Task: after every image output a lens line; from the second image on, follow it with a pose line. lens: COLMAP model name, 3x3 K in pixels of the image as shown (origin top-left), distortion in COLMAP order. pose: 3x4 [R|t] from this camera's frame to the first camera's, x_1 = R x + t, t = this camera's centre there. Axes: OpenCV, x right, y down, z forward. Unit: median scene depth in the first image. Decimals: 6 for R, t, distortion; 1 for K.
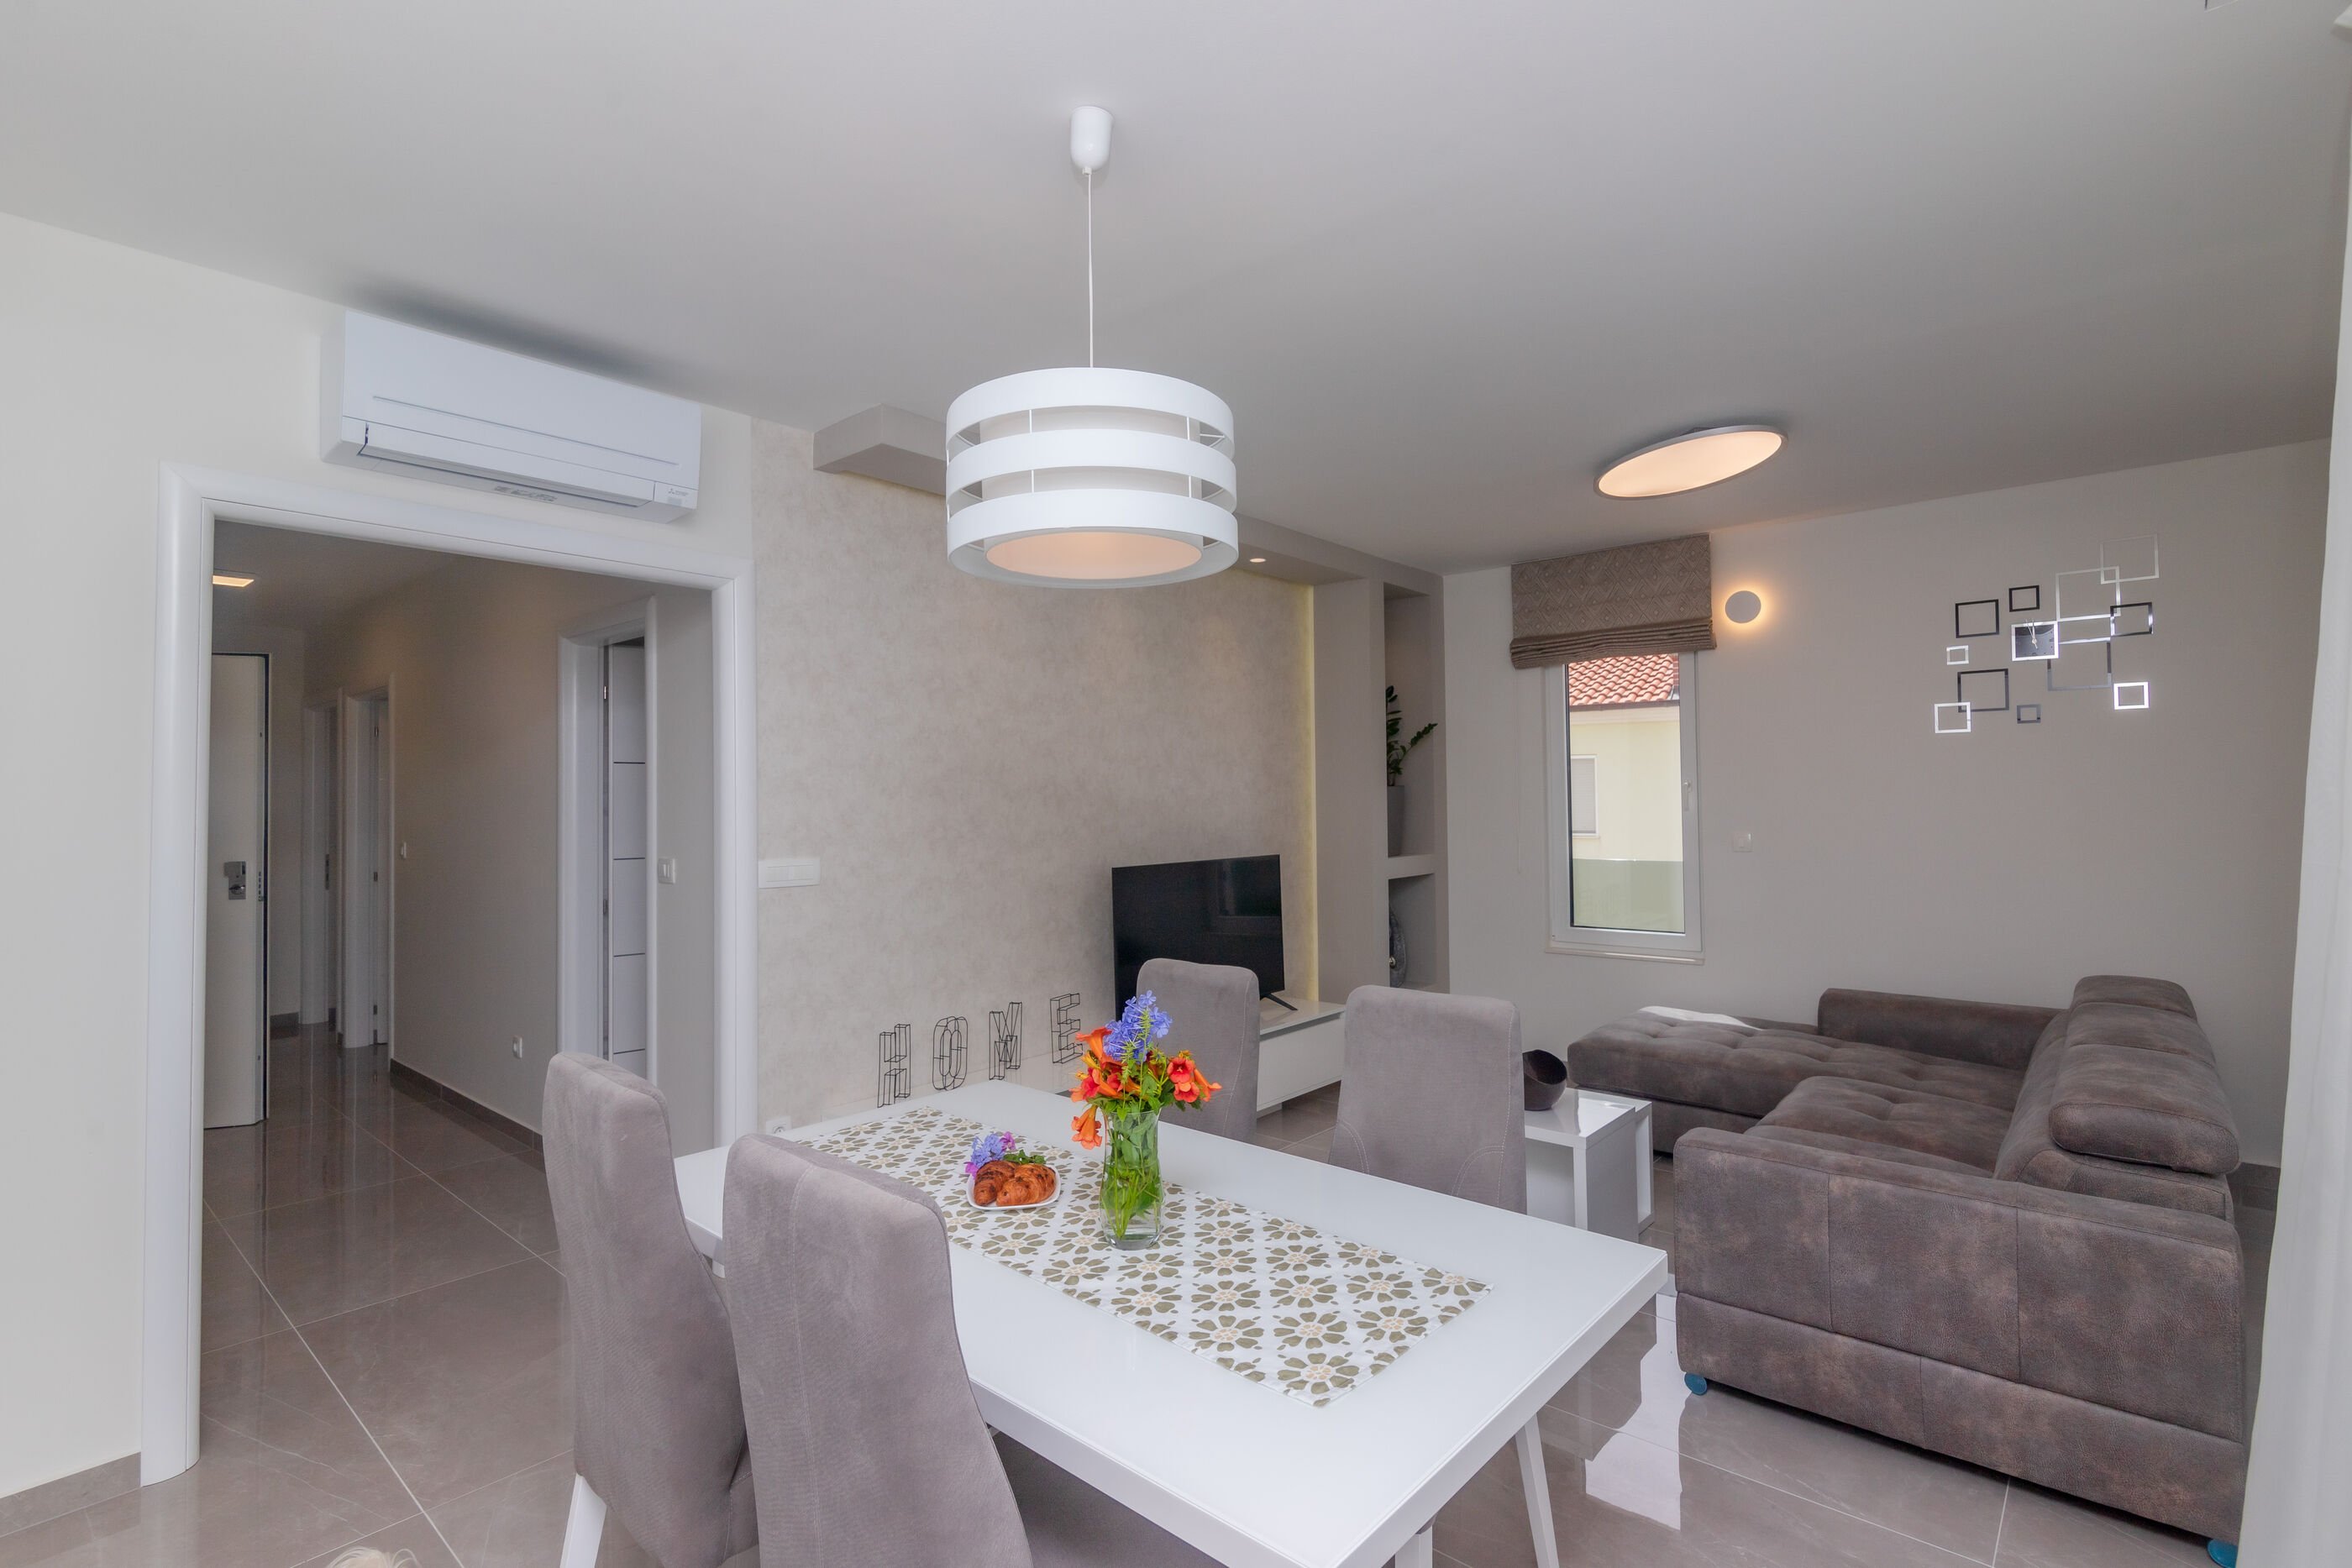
lens RADIAL K [[1093.9, 0, 1176.0], [0, 1093.9, 784.0], [0, 0, 1]] dist [-0.001147, -0.000216]
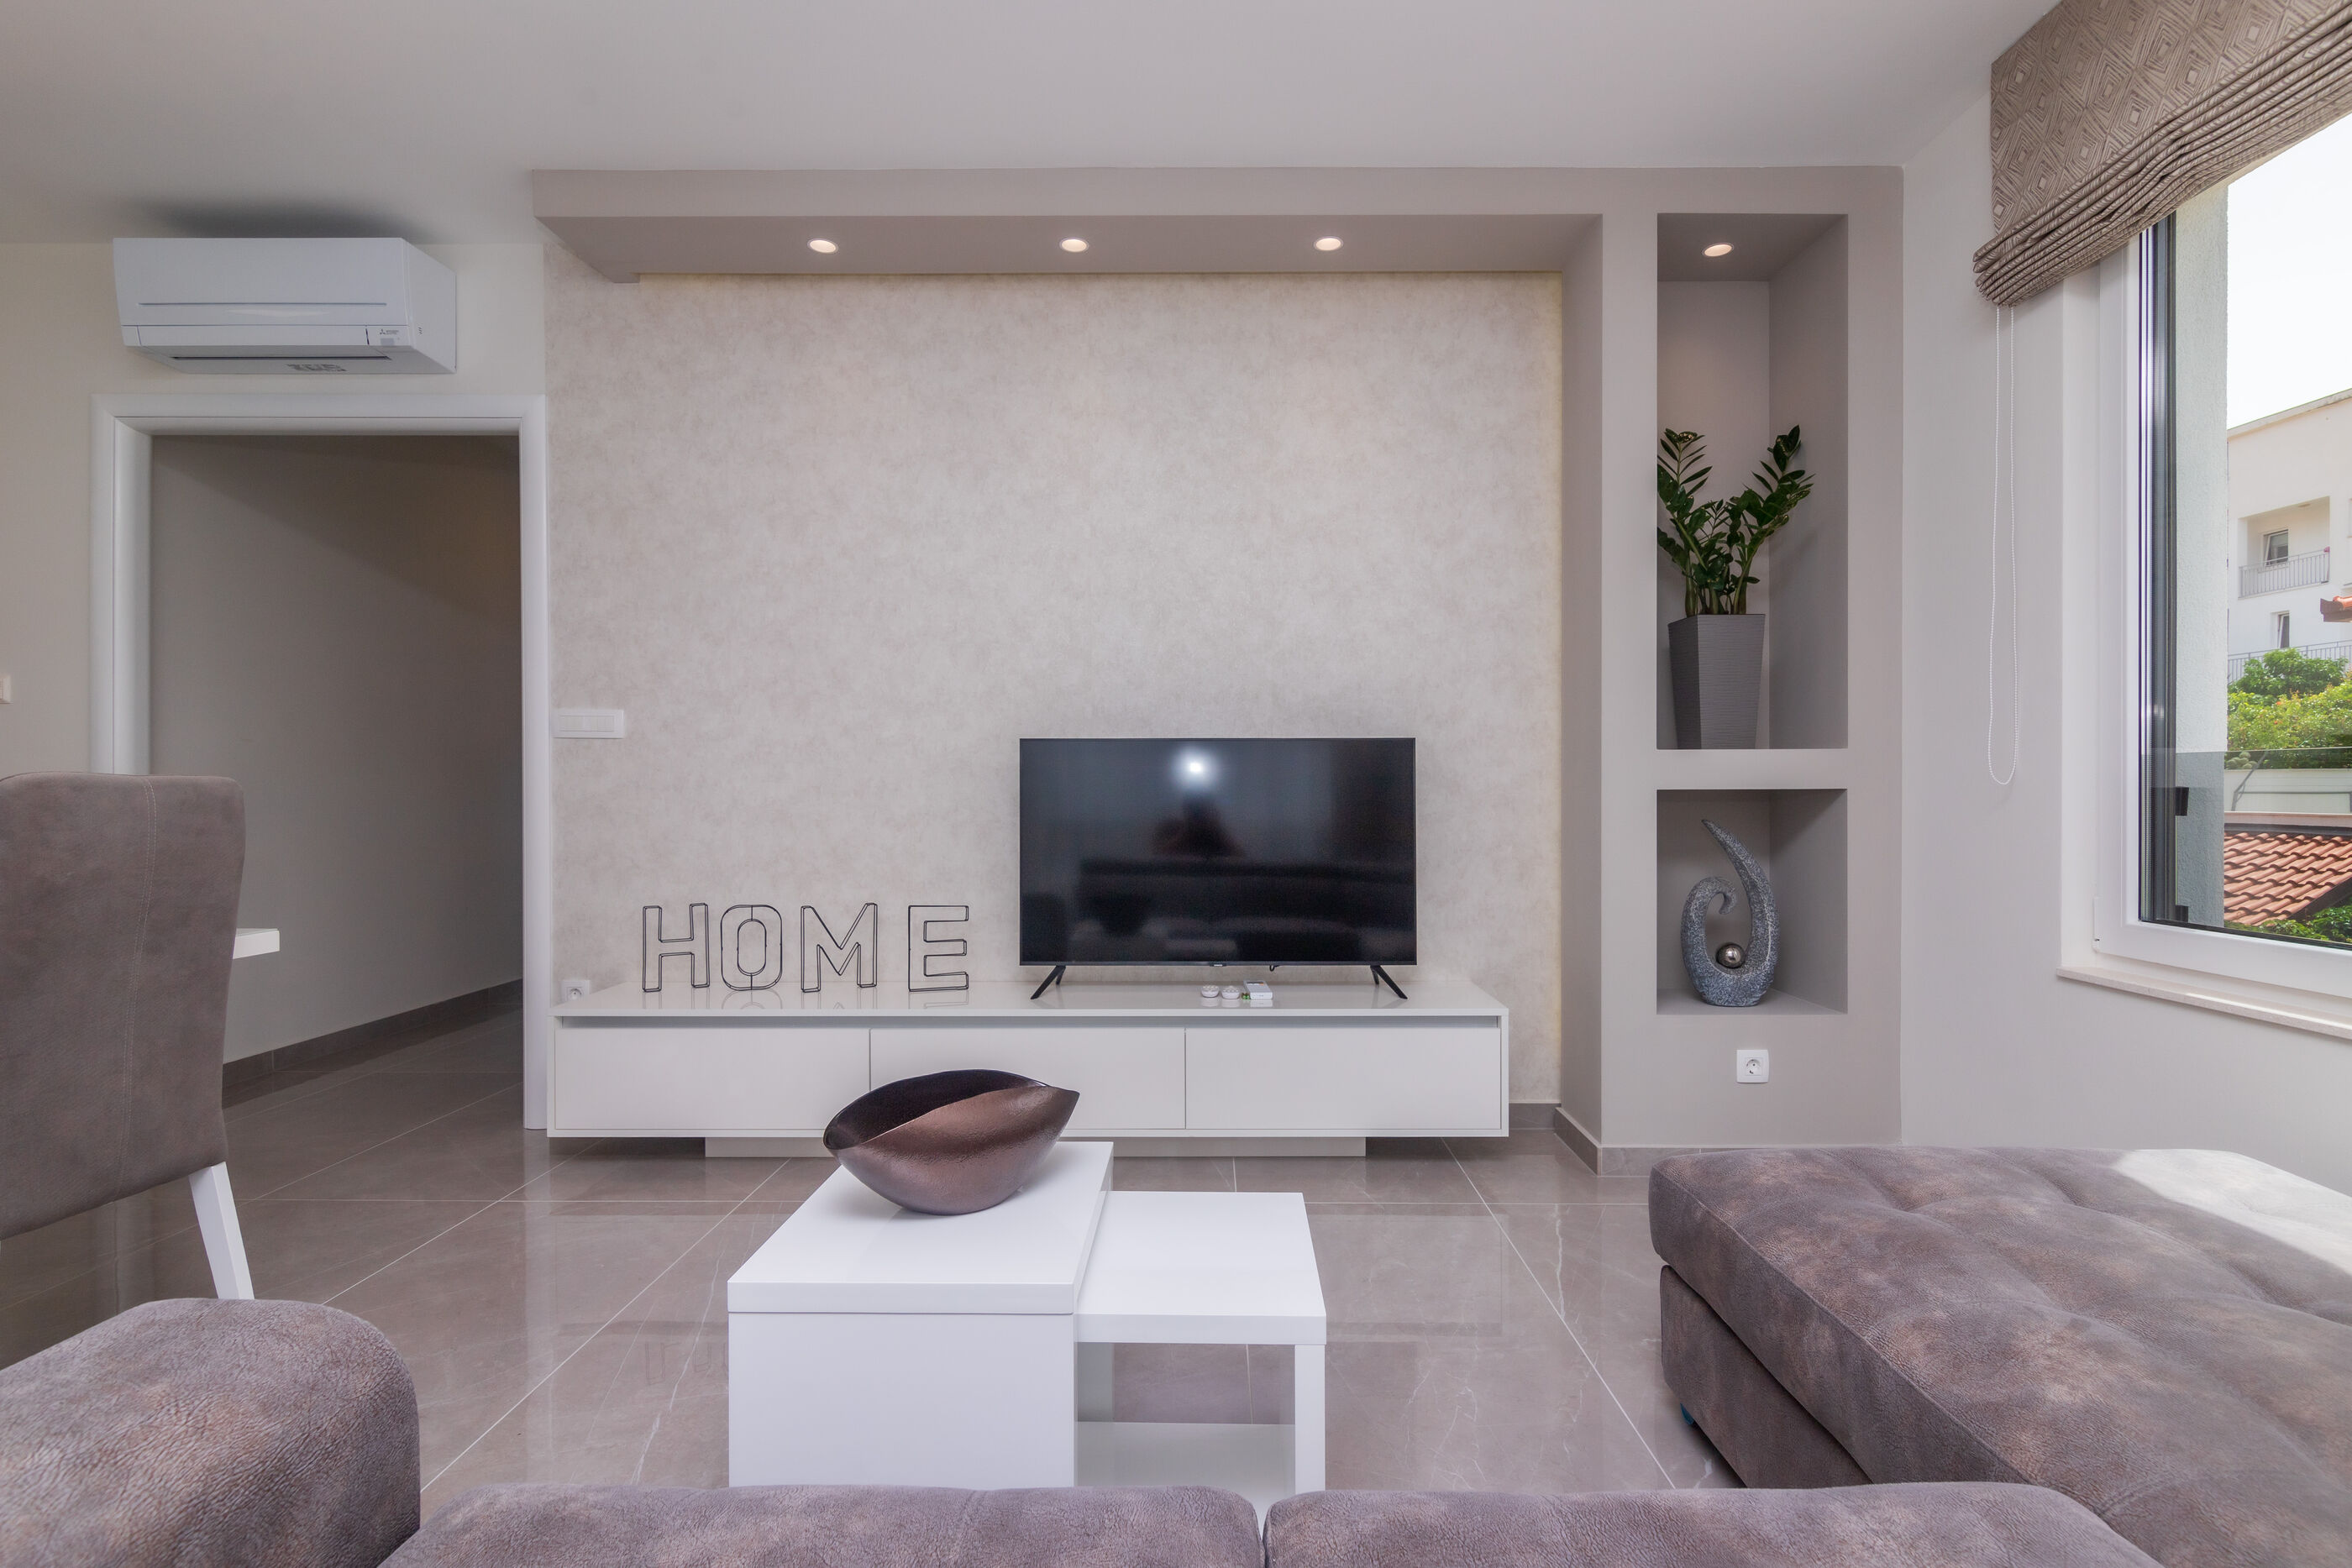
lens RADIAL K [[1083.5, 0, 1211.3], [0, 1083.5, 782.8], [0, 0, 1]] dist [0.002862, 0.000545]
pose [[0.656265, 0.014507, -0.754391, 0.478884], [0.002544, 0.999767, 0.021439, 0.077581], [0.754526, -0.015989, 0.656075, 0.540071]]
